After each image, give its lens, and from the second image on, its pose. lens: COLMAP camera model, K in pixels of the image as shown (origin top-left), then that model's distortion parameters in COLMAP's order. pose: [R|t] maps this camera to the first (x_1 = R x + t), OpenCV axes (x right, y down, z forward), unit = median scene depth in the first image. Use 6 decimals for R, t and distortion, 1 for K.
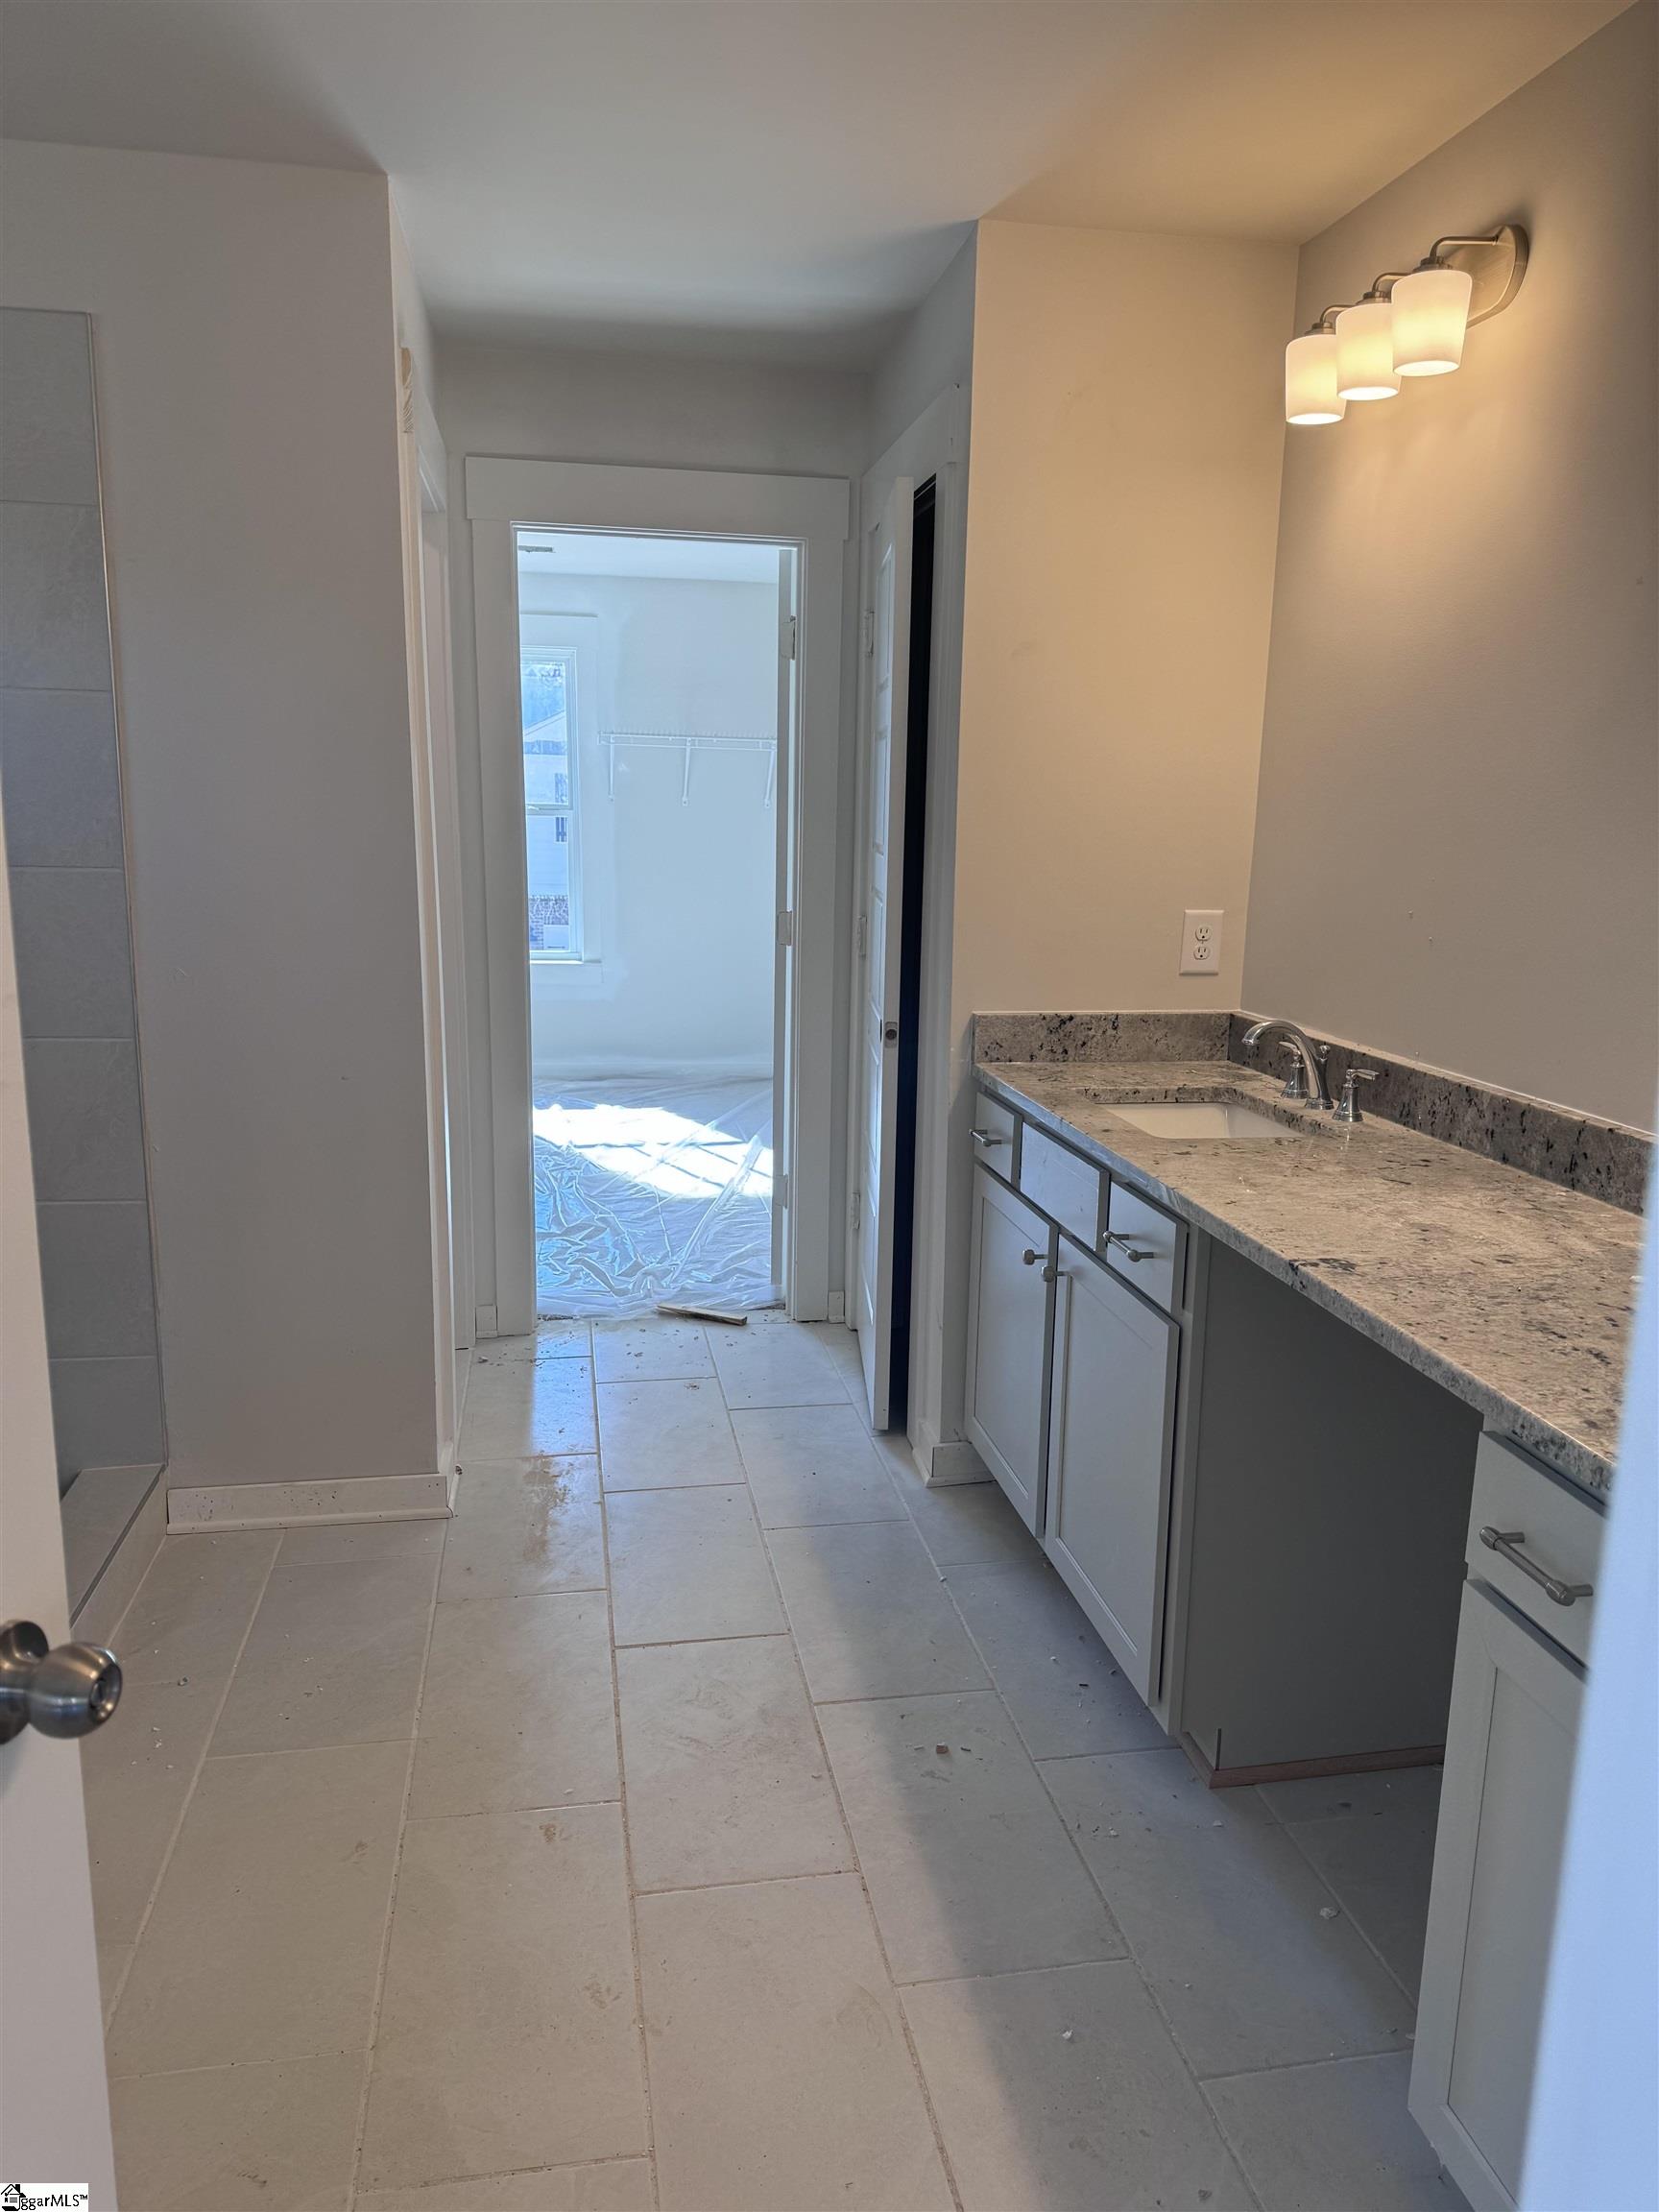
lens RADIAL K [[1529.7, 0, 829.5], [0, 1529.7, 1106.0], [0, 0, 1]] dist [0.143175, -0.229289]
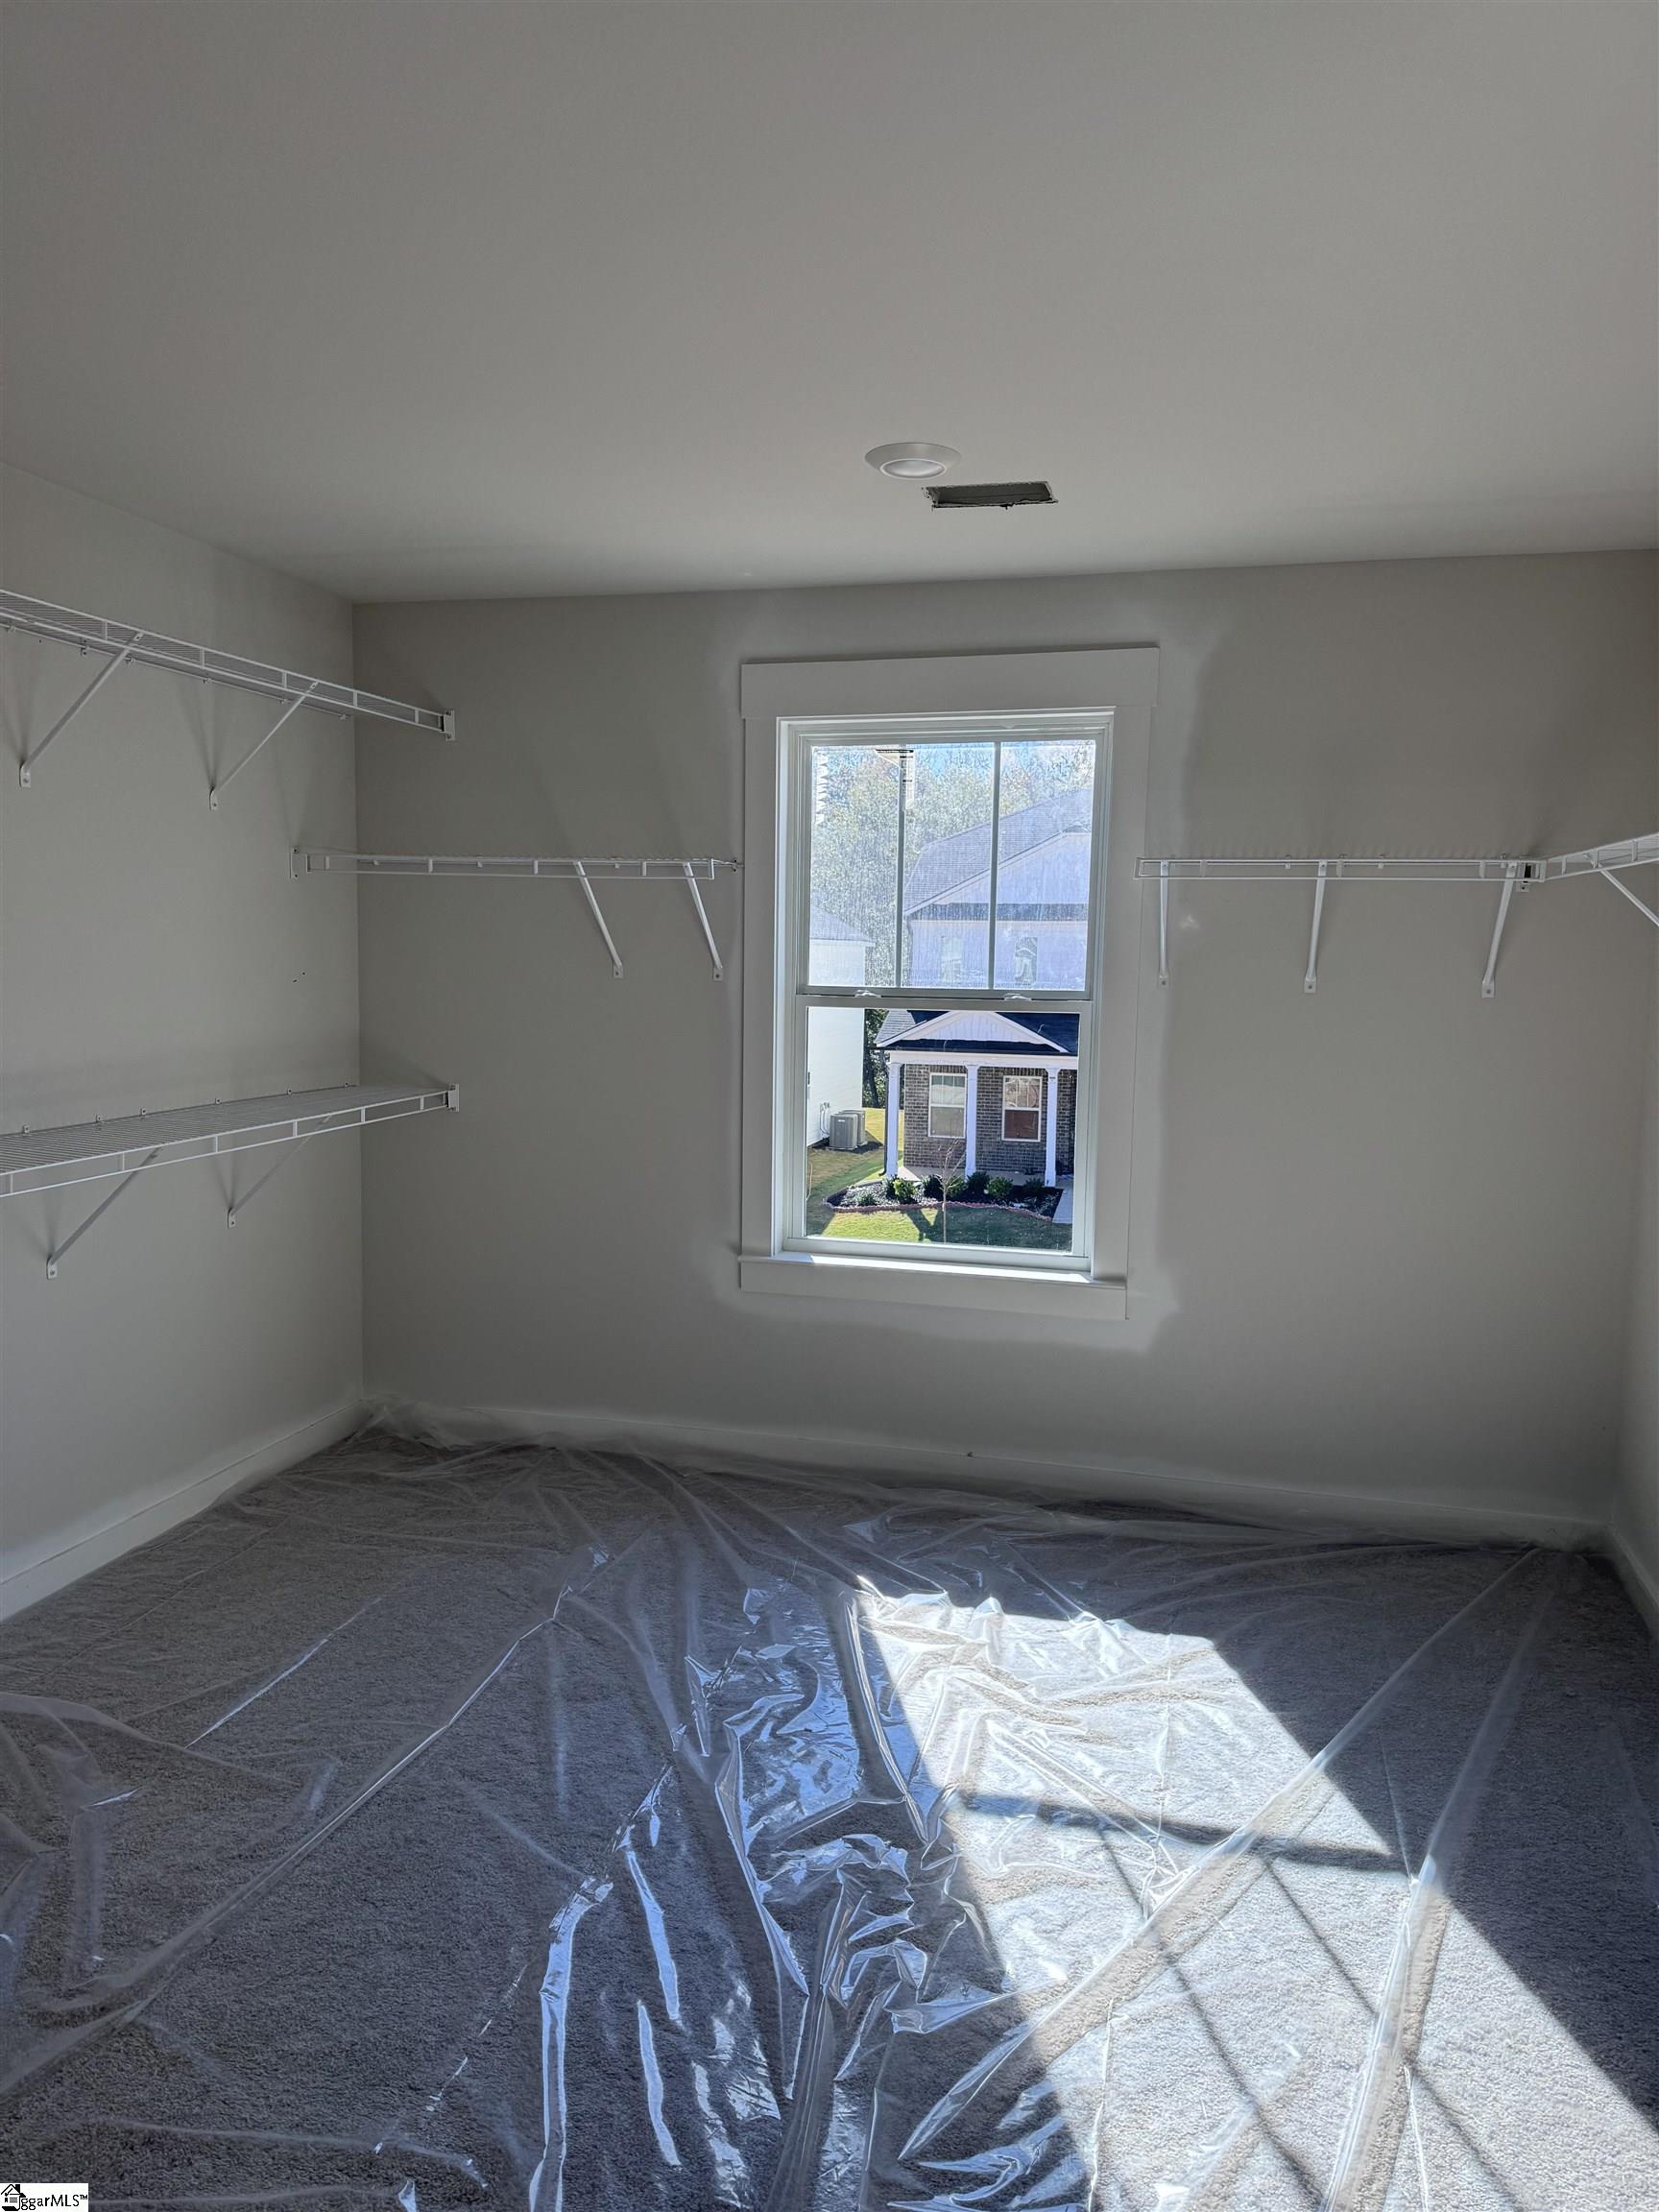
lens RADIAL K [[1529.7, 0, 829.5], [0, 1529.7, 1106.0], [0, 0, 1]] dist [0.143175, -0.229289]
pose [[0.912980, 0.037792, -0.406251, -0.030071], [-0.080603, 0.992784, -0.088786, -0.102550], [0.399964, 0.113805, 0.909438, 0.489593]]
